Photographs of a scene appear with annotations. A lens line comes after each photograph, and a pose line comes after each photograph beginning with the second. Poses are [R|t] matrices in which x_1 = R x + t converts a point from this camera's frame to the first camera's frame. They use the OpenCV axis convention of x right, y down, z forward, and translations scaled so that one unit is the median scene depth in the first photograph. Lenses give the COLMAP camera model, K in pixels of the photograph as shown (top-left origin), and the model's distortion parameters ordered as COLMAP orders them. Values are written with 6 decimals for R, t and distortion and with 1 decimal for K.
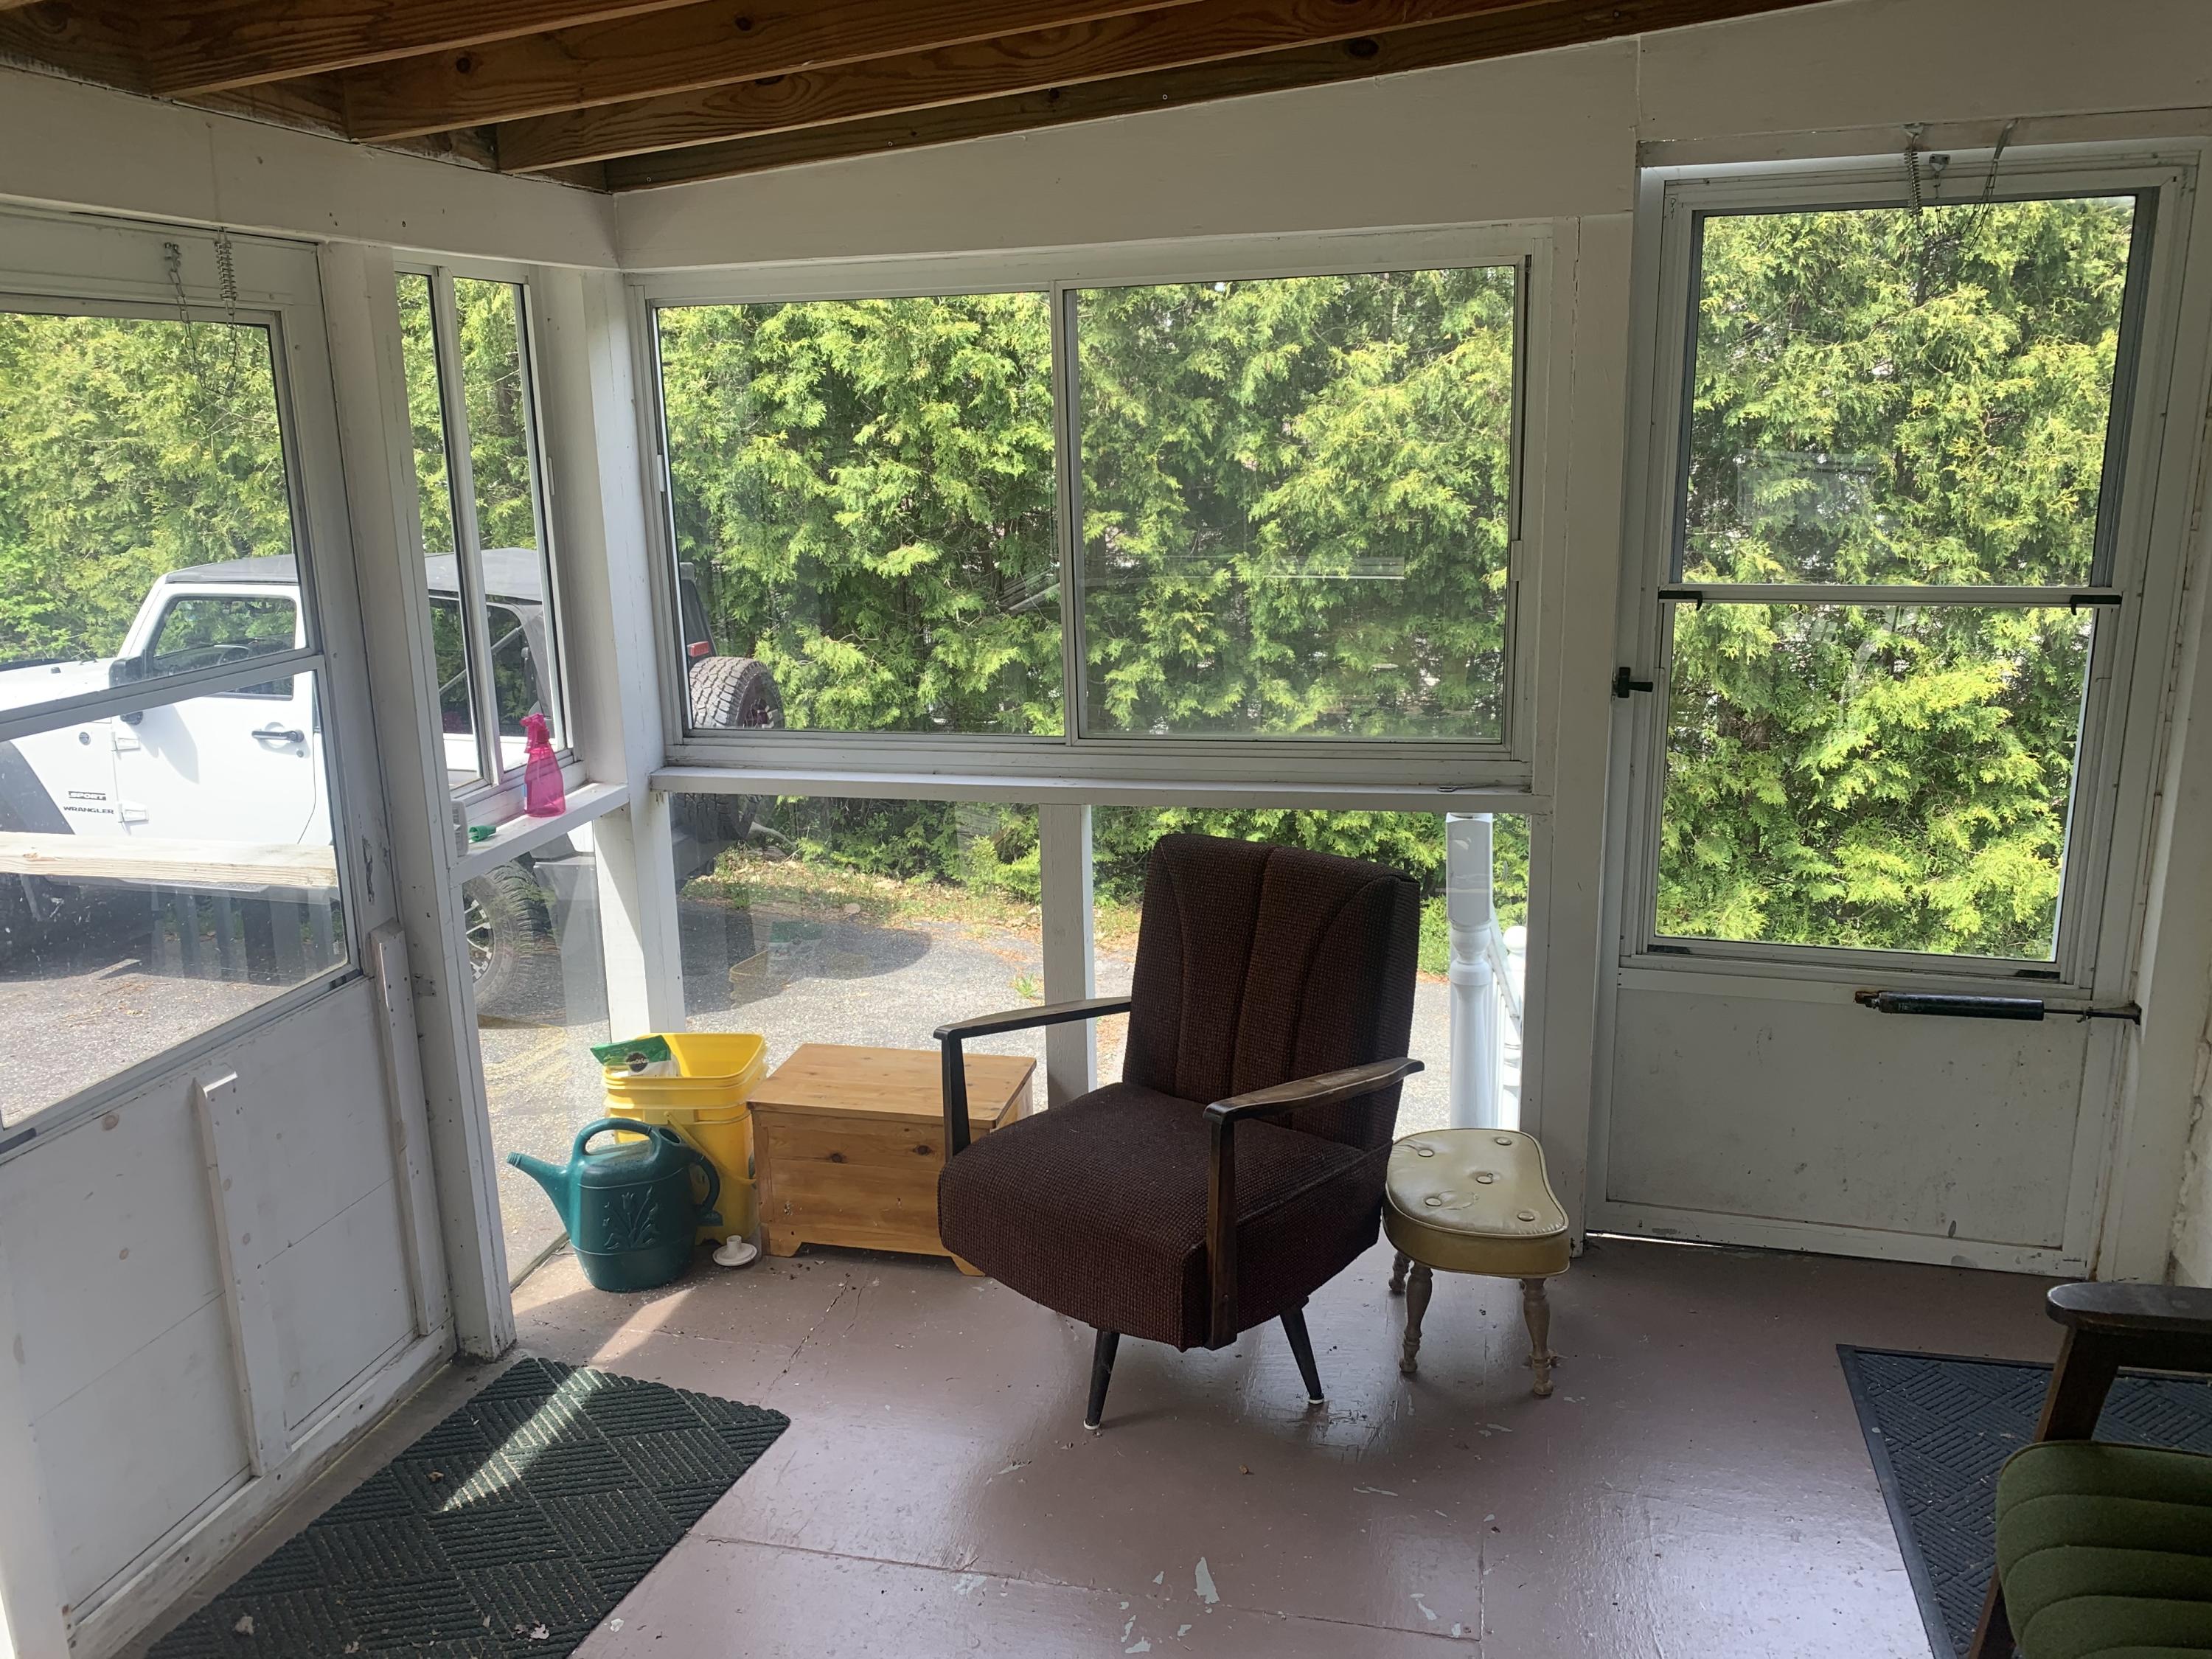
lens RADIAL K [[1703.9, 0, 1106.0], [0, 1703.9, 829.5], [0, 0, 1]] dist [0.046547, -0.058636]
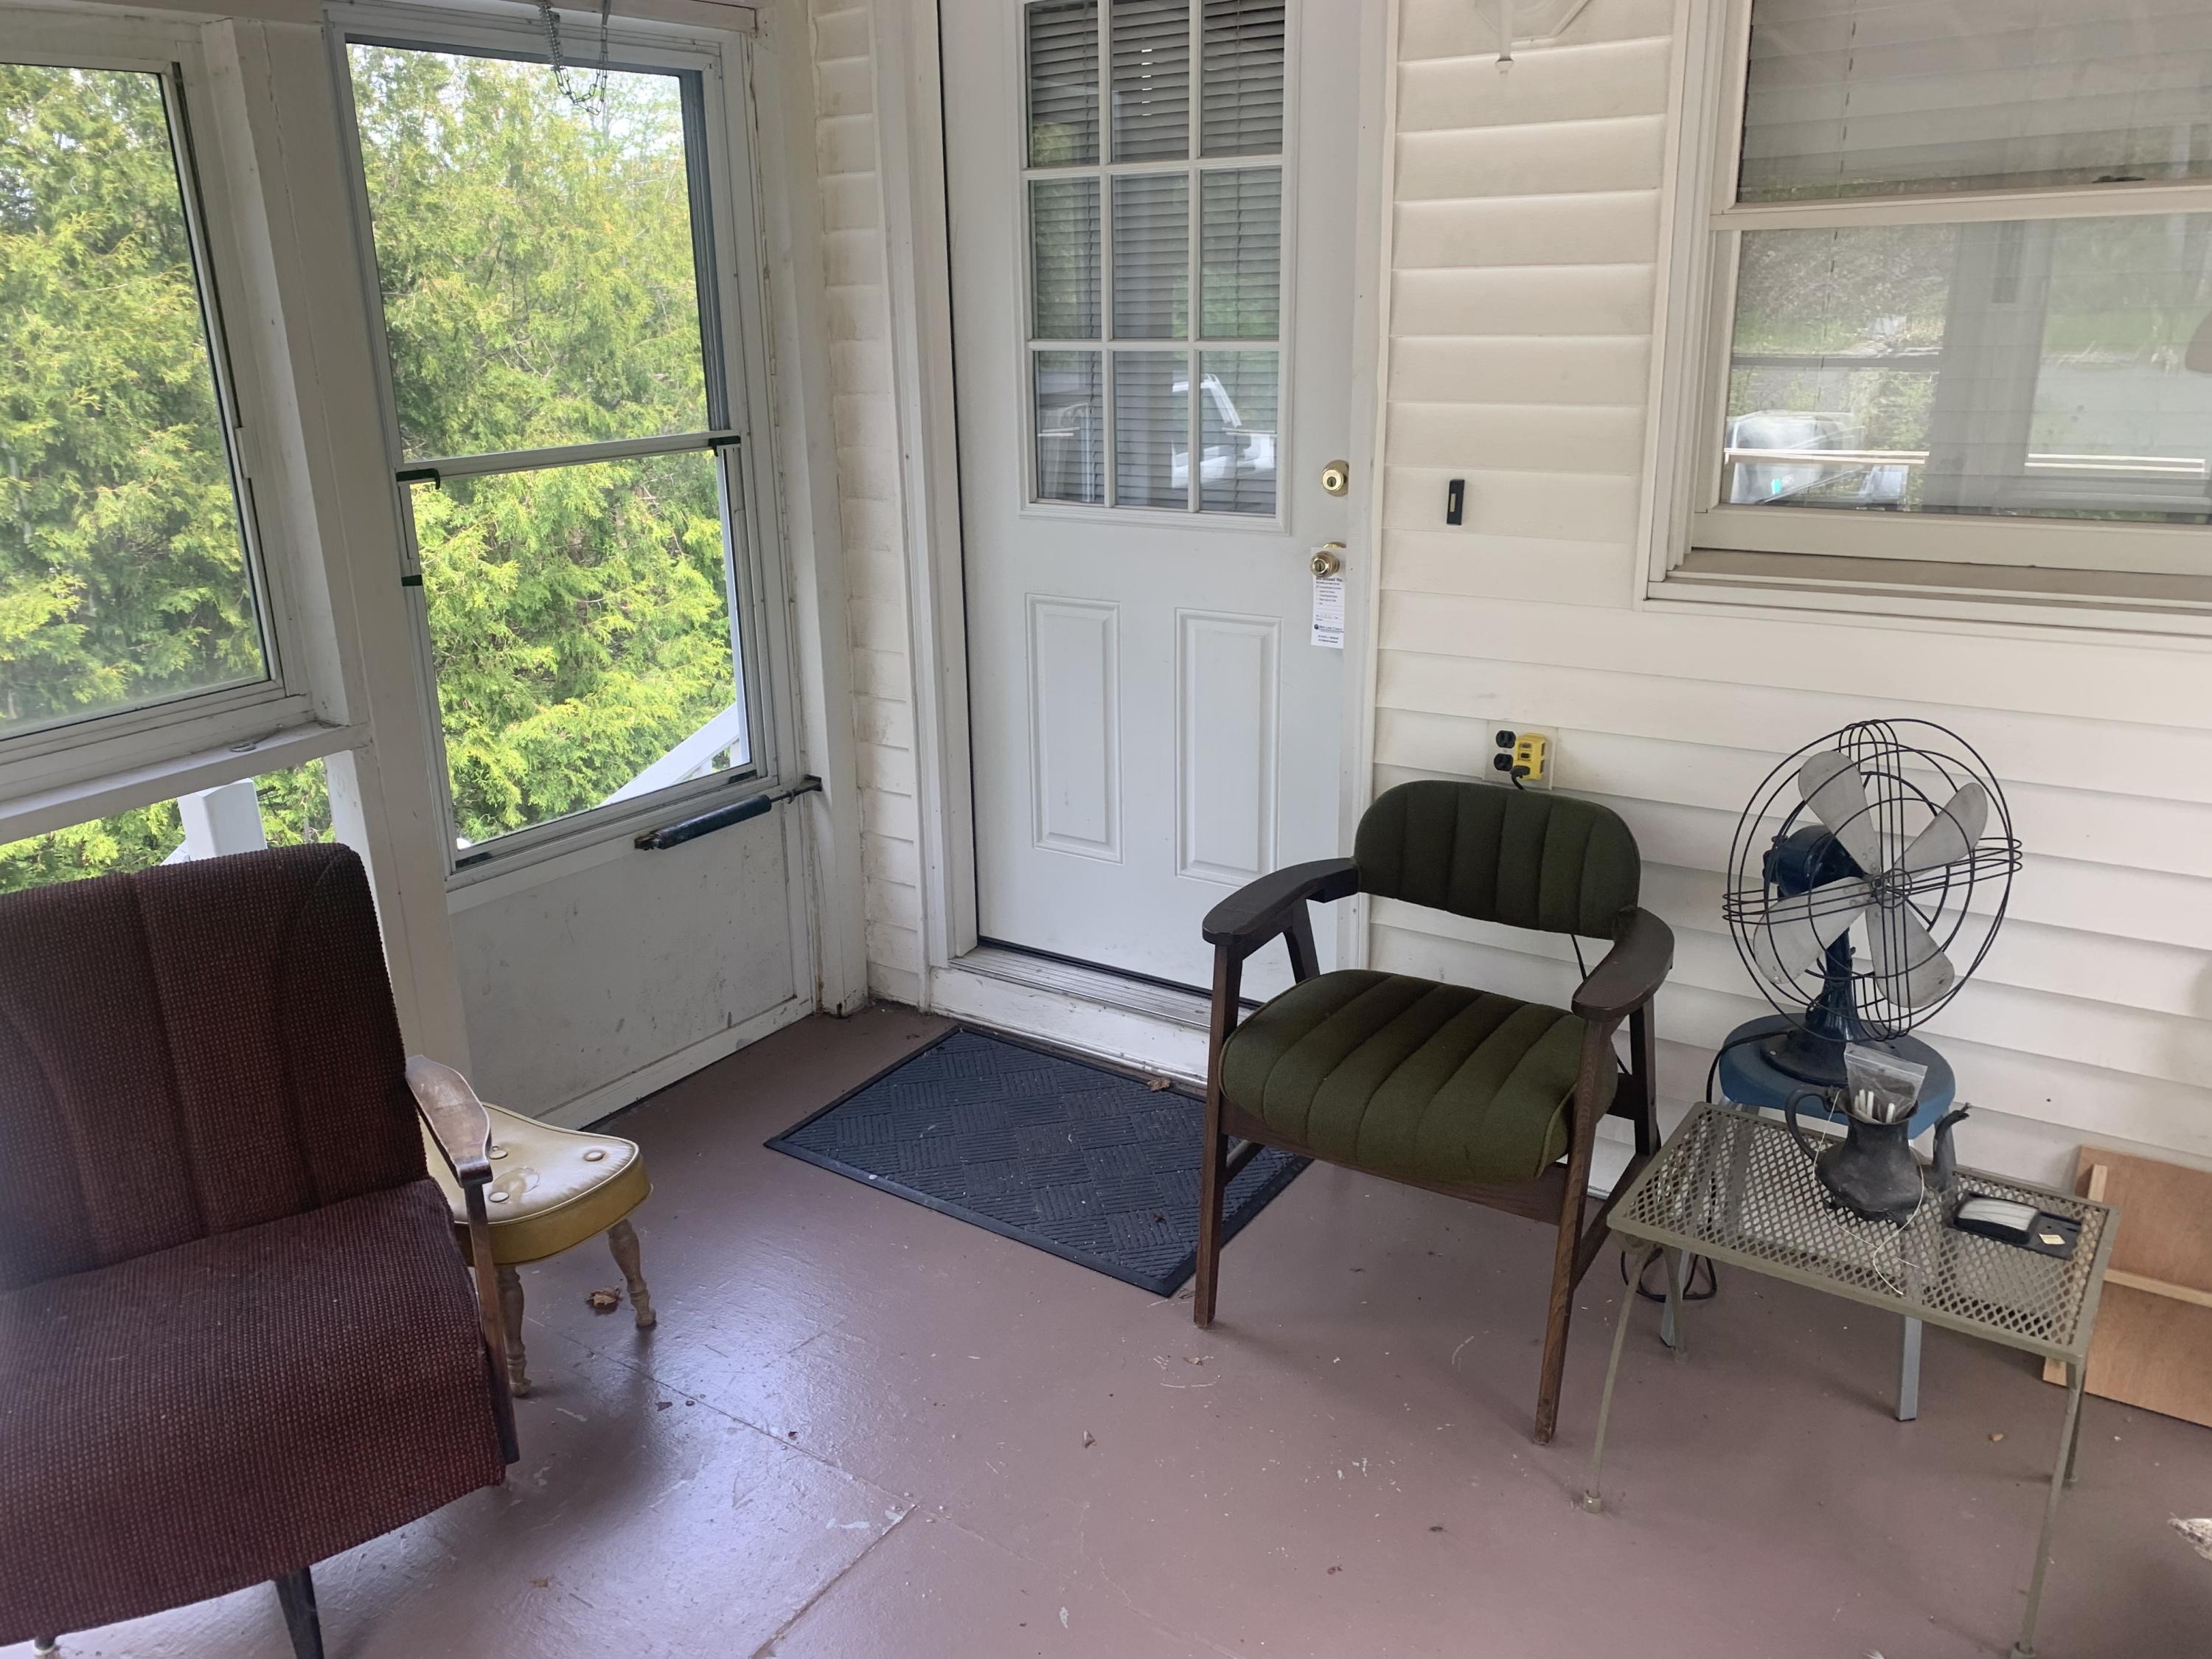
lens RADIAL K [[1681.4, 0, 1106.0], [0, 1681.4, 829.5], [0, 0, 1]] dist [-0.004823, -0.001531]
pose [[0.346458, -0.281120, 0.894951, -0.380523], [0.233989, 0.949781, 0.207760, -0.057356], [-0.908414, 0.137429, 0.394839, 0.340707]]
